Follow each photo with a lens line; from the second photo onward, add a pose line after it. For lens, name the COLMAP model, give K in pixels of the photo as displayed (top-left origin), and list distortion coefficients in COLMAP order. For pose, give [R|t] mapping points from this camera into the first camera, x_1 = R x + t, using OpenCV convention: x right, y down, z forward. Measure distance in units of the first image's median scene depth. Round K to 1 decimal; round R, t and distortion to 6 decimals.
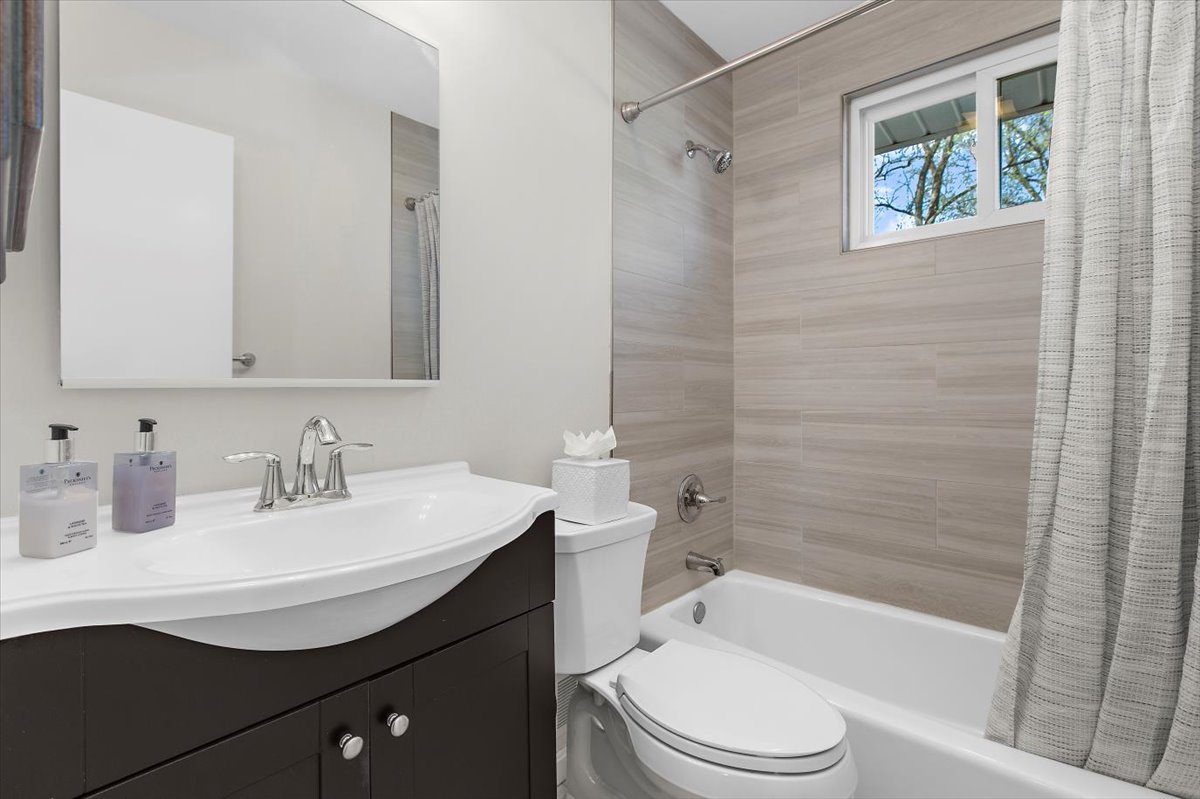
lens RADIAL K [[535.0, 0, 598.8], [0, 535.0, 393.4], [0, 0, 1]] dist [0.002883, -0.000918]
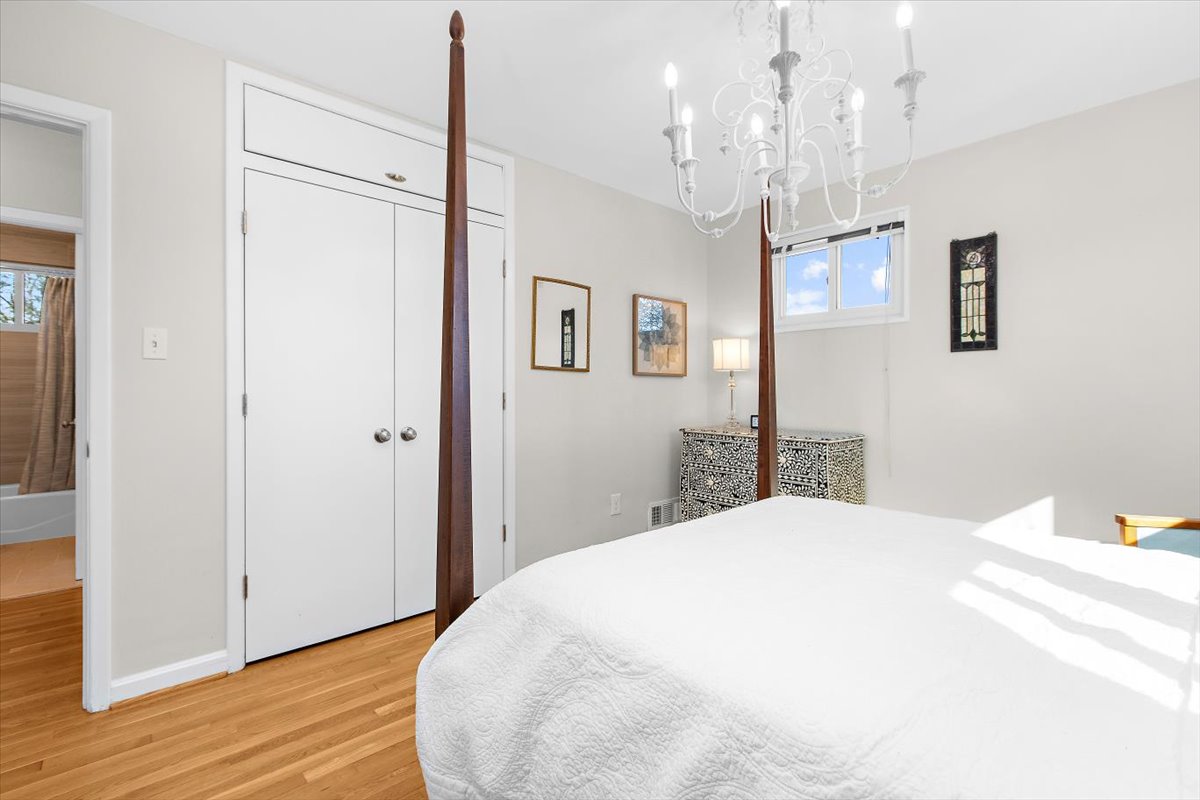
lens RADIAL K [[535.0, 0, 600.9], [0, 535.0, 394.4], [0, 0, 1]] dist [0.002883, -0.000918]
pose [[0.091940, 0.003761, 0.995757, -2.636766], [0.007870, 0.999959, -0.004503, 0.056108], [-0.995733, 0.008250, 0.091906, -3.398410]]
